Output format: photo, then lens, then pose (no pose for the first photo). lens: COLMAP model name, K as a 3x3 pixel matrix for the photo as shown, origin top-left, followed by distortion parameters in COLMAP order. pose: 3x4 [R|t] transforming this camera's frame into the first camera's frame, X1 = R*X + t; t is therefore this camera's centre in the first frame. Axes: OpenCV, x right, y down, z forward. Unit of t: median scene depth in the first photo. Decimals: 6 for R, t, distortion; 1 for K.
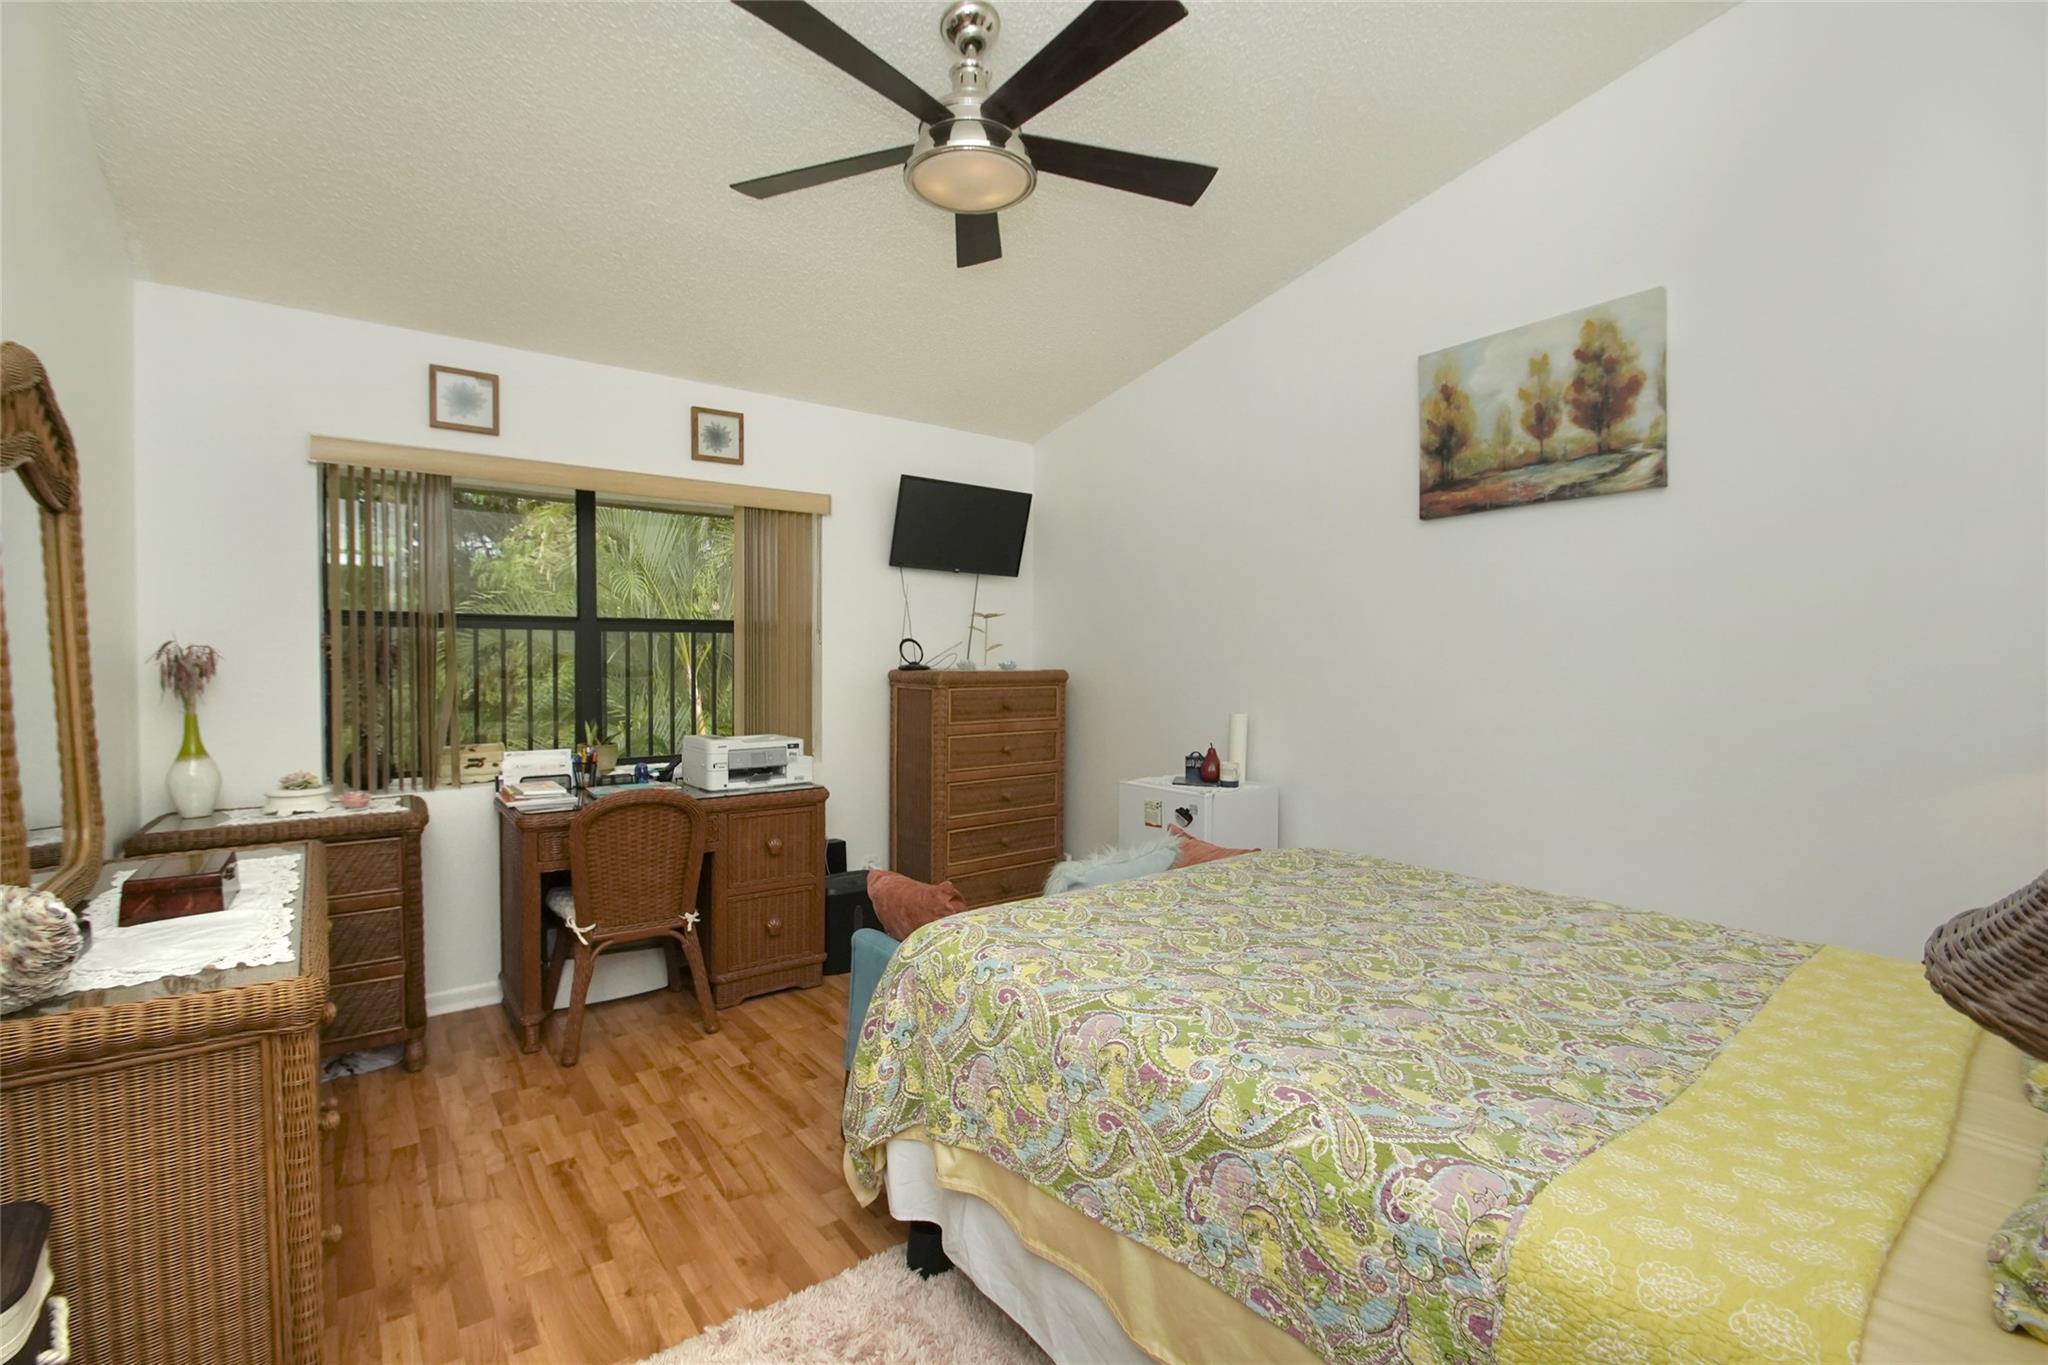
lens RADIAL K [[896.4, 0, 1036.6], [0, 896.4, 688.1], [0, 0, 1]] dist [-0.002646, -0.000114]
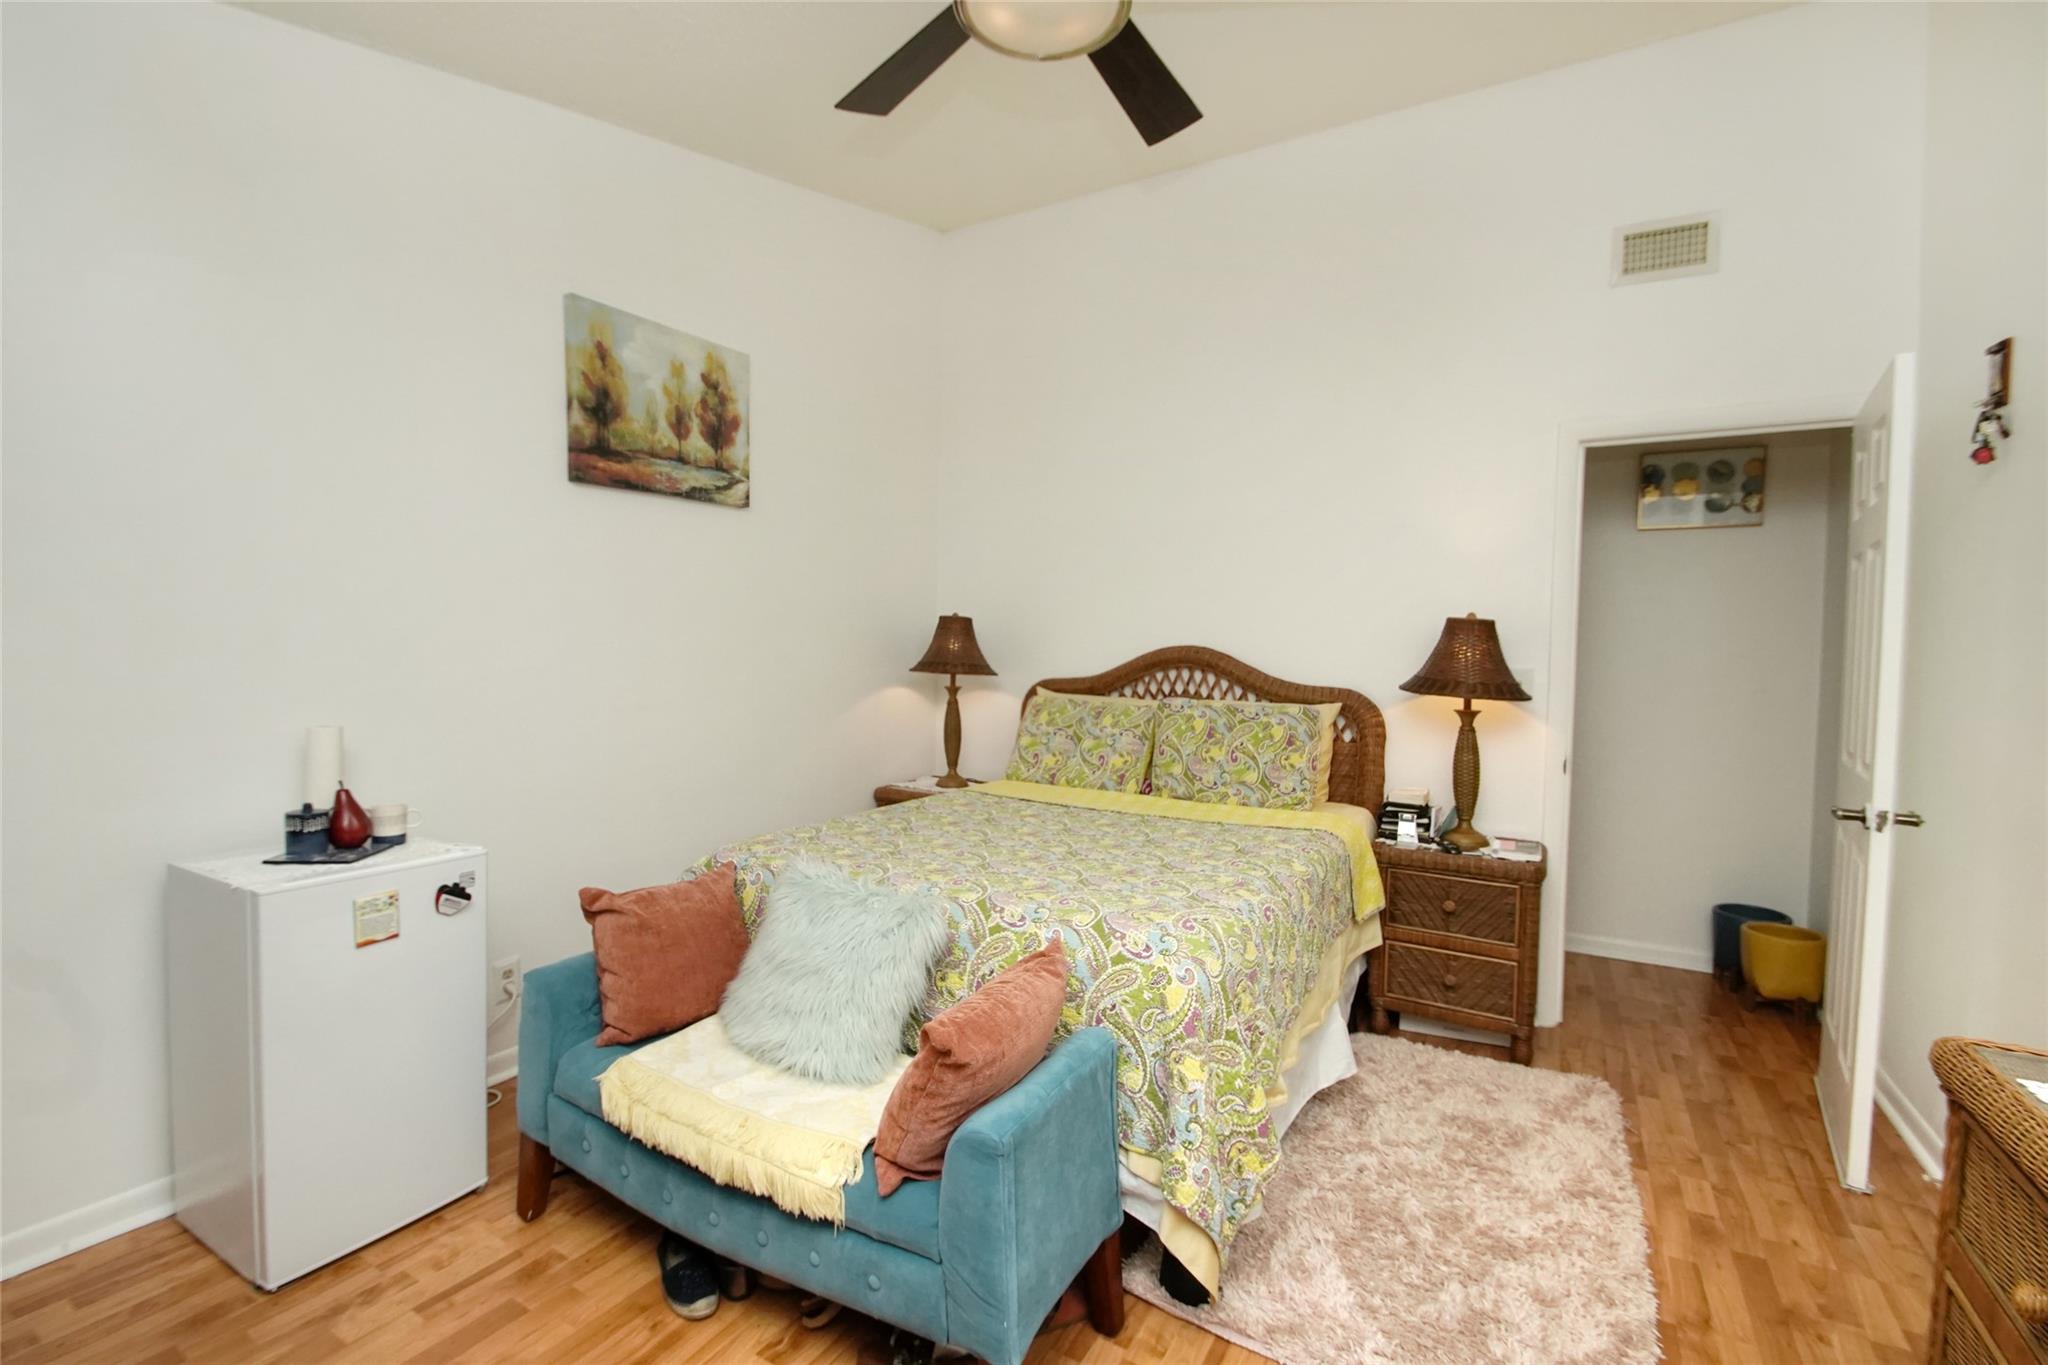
lens RADIAL K [[896.4, 0, 1036.6], [0, 896.4, 688.1], [0, 0, 1]] dist [-0.002646, -0.000114]
pose [[-0.374837, -0.044482, 0.926023, -0.625780], [0.028840, 0.997805, 0.059604, -0.025065], [-0.926642, 0.049048, -0.372732, 1.003506]]
